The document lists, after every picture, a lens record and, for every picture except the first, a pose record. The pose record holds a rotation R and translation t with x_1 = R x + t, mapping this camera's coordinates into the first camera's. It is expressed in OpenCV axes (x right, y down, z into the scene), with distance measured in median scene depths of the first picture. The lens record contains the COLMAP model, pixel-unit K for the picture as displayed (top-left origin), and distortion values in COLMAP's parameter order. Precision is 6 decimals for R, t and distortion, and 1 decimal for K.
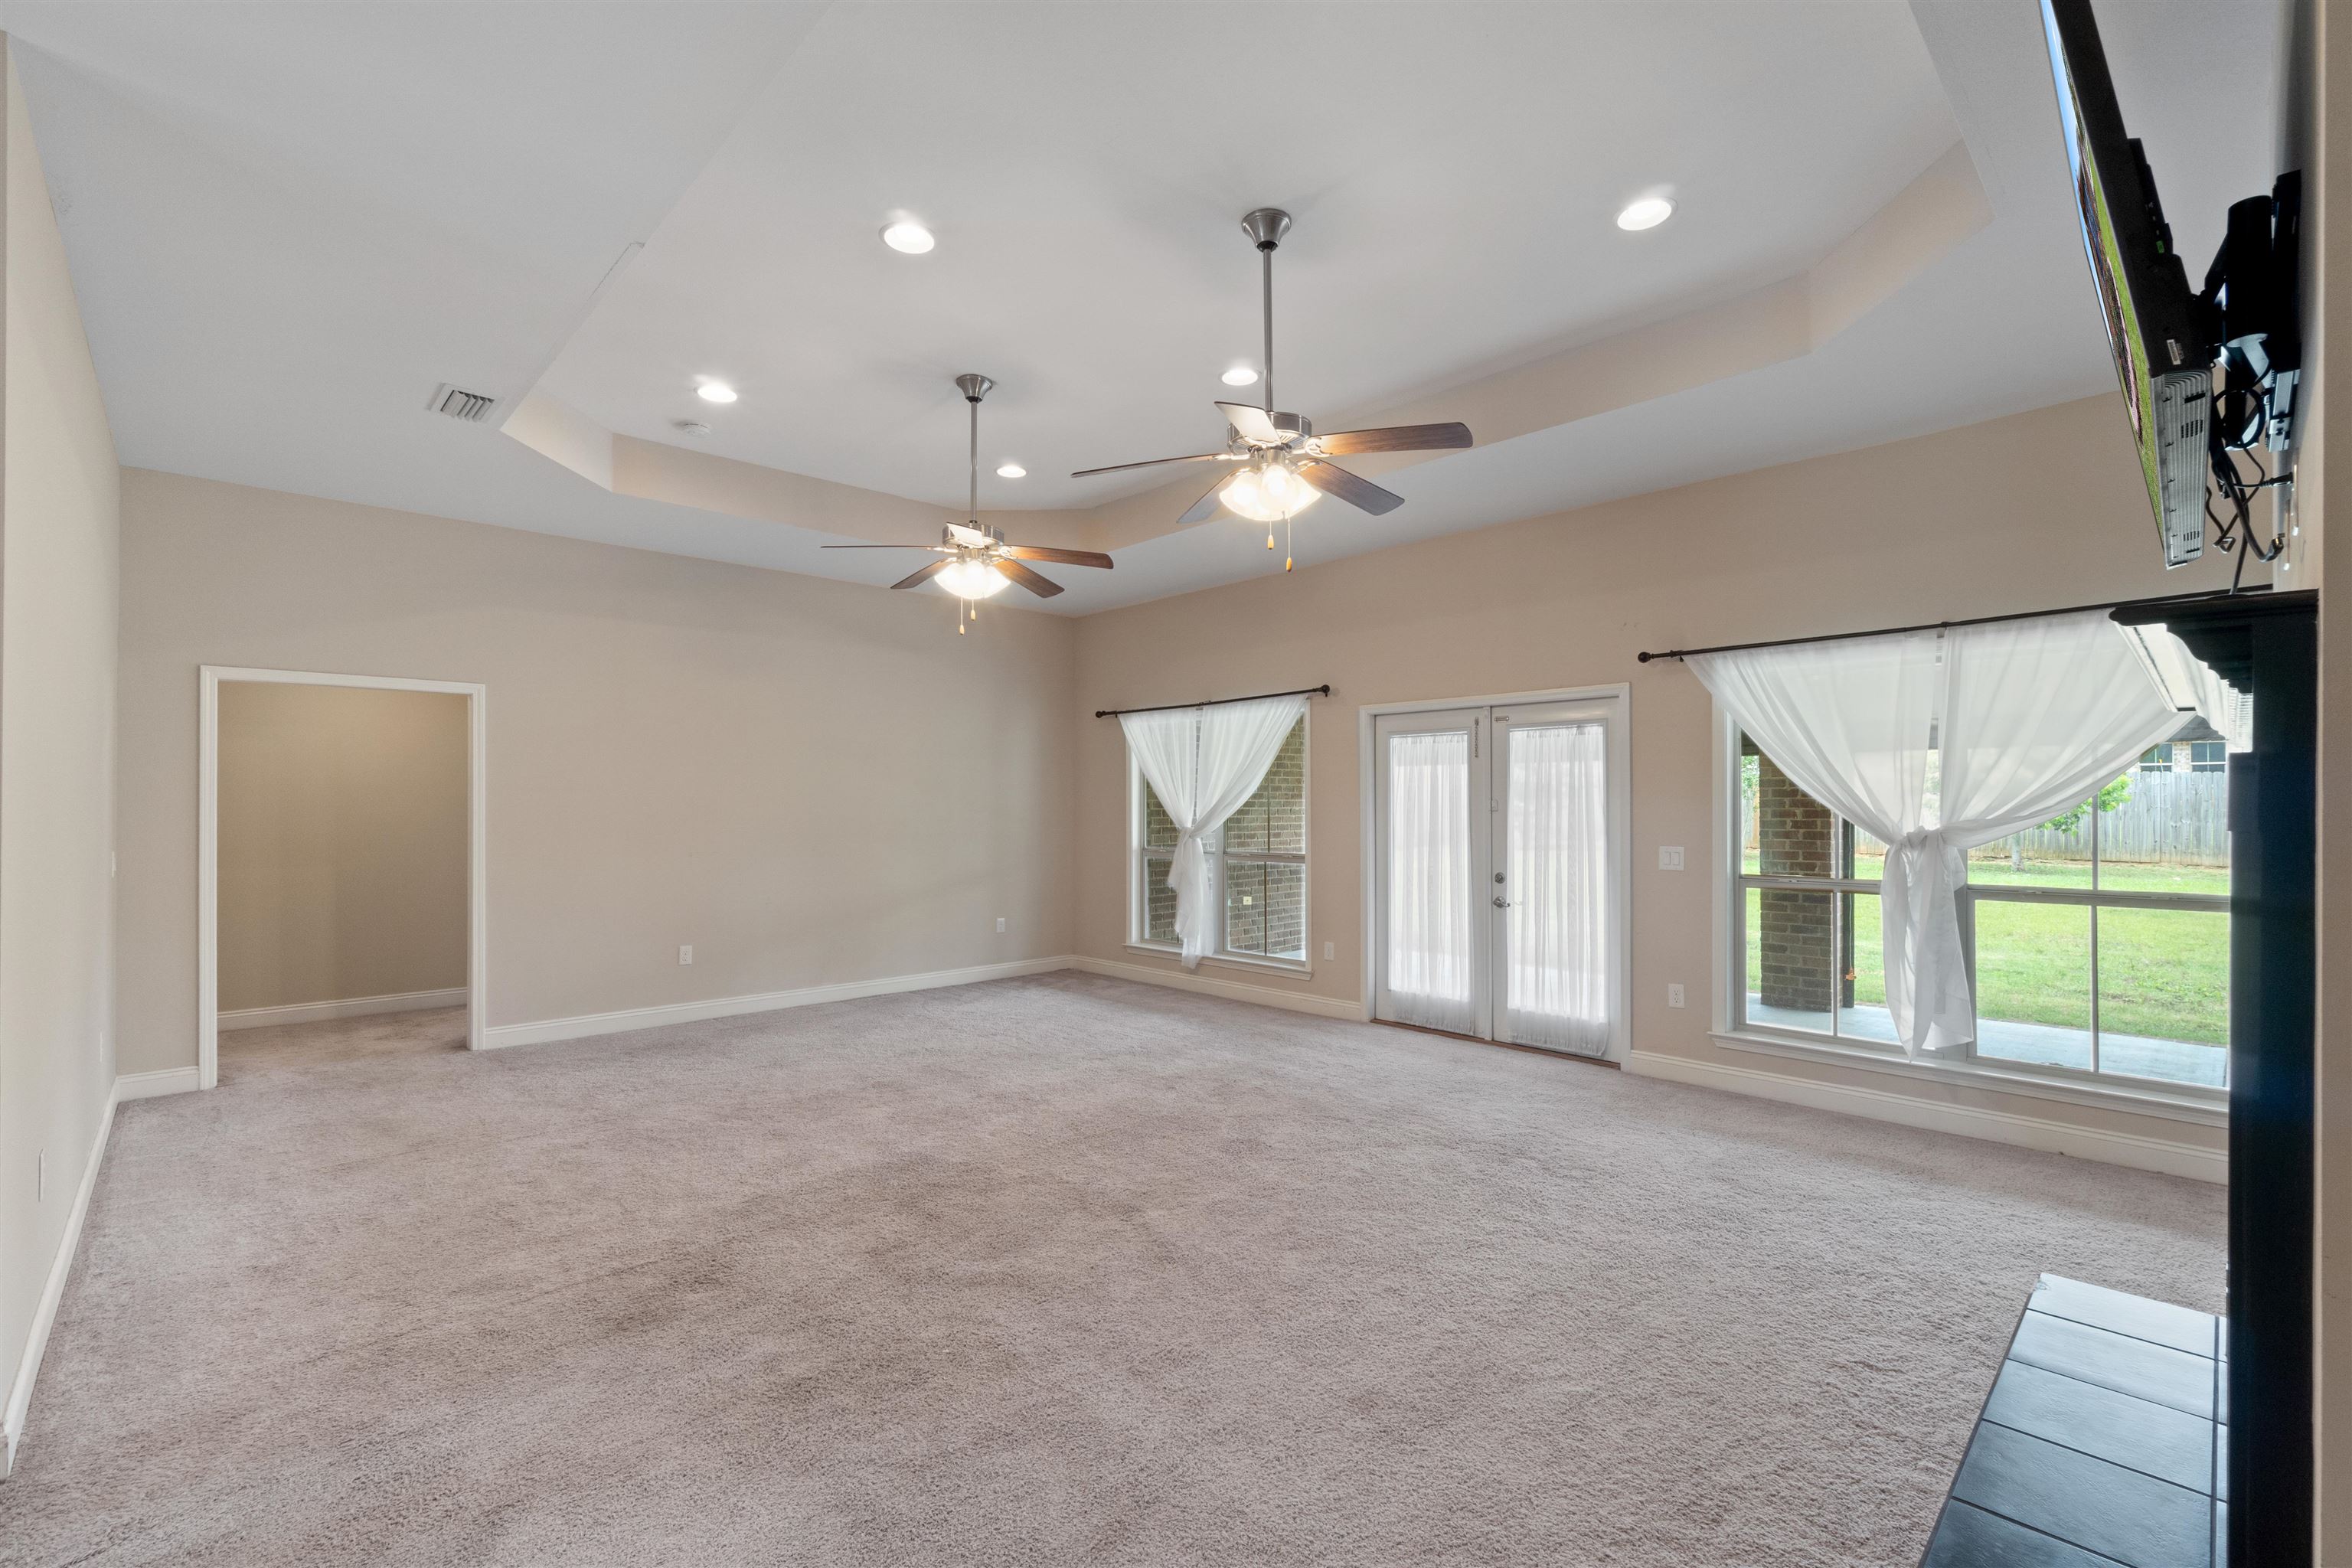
lens RADIAL K [[1025.5, 0, 1173.9], [0, 1025.5, 789.7], [0, 0, 1]] dist [-0.006597, 0.001201]
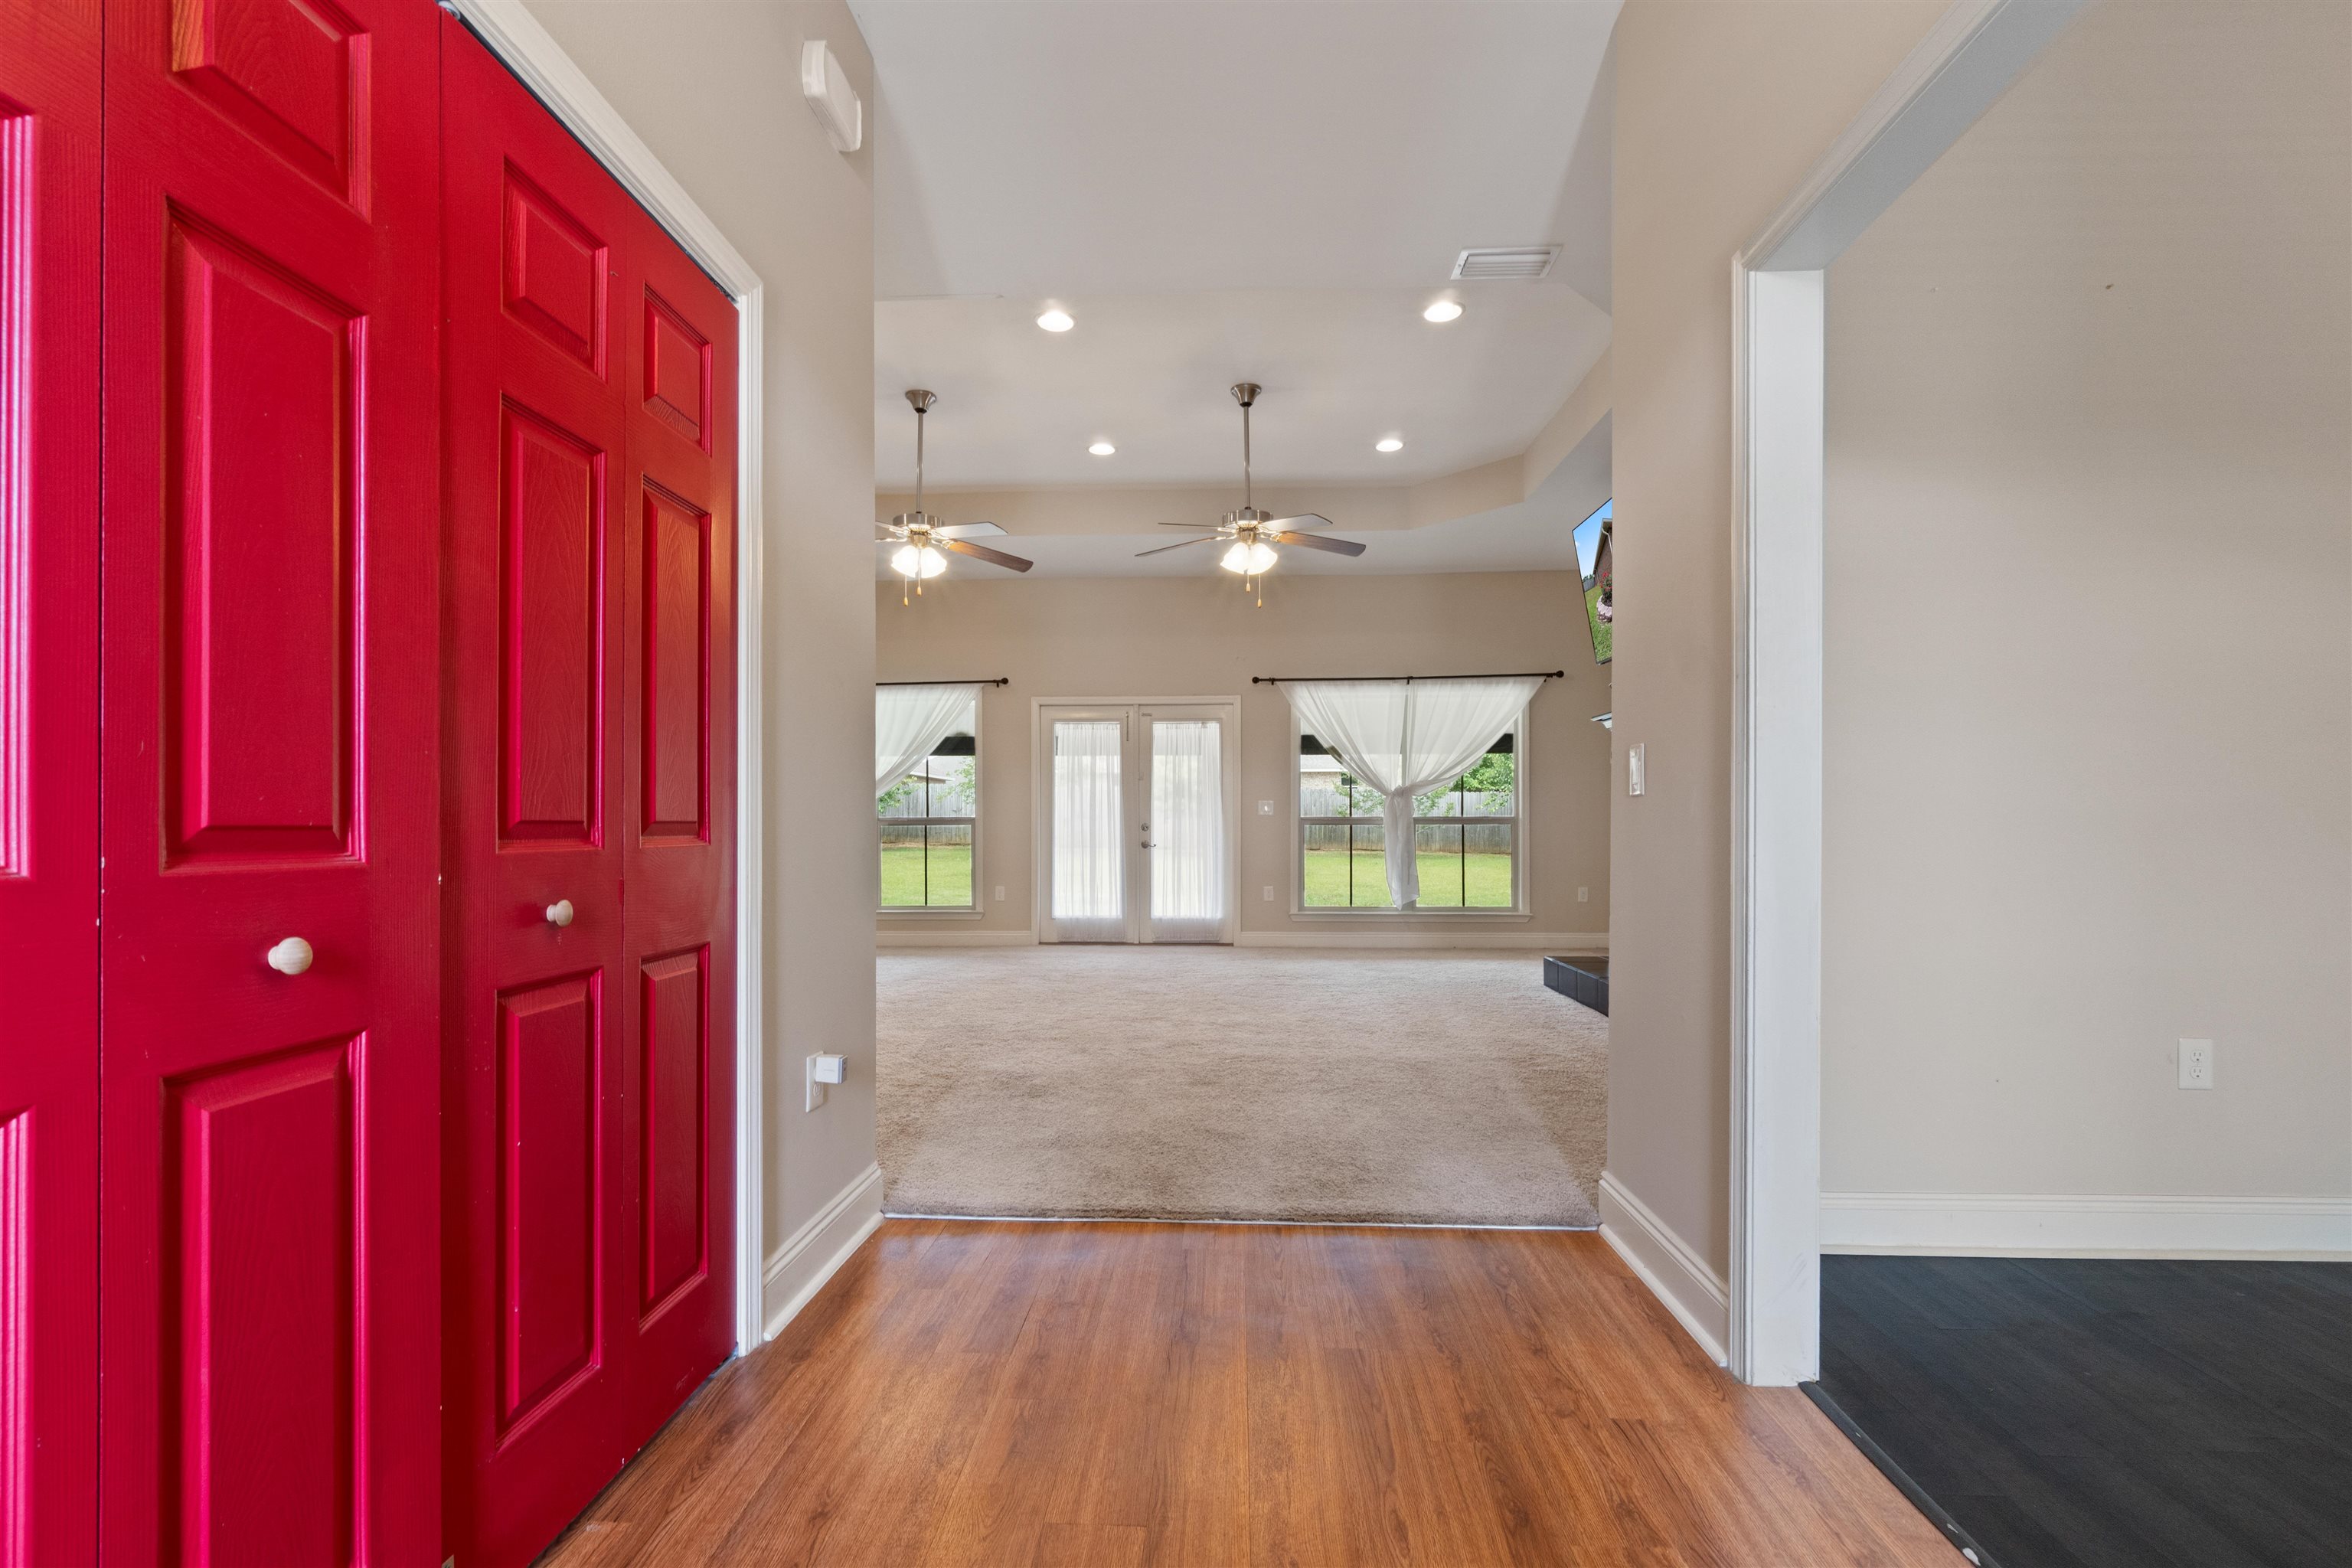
lens RADIAL K [[1025.5, 0, 1199.6], [0, 1025.5, 805.5], [0, 0, 1]] dist [-0.006597, 0.001201]
pose [[0.719615, 0.010535, 0.694293, -0.653153], [-0.009965, 0.999939, -0.004844, 0.067506], [-0.694302, -0.003433, 0.719676, -0.071467]]
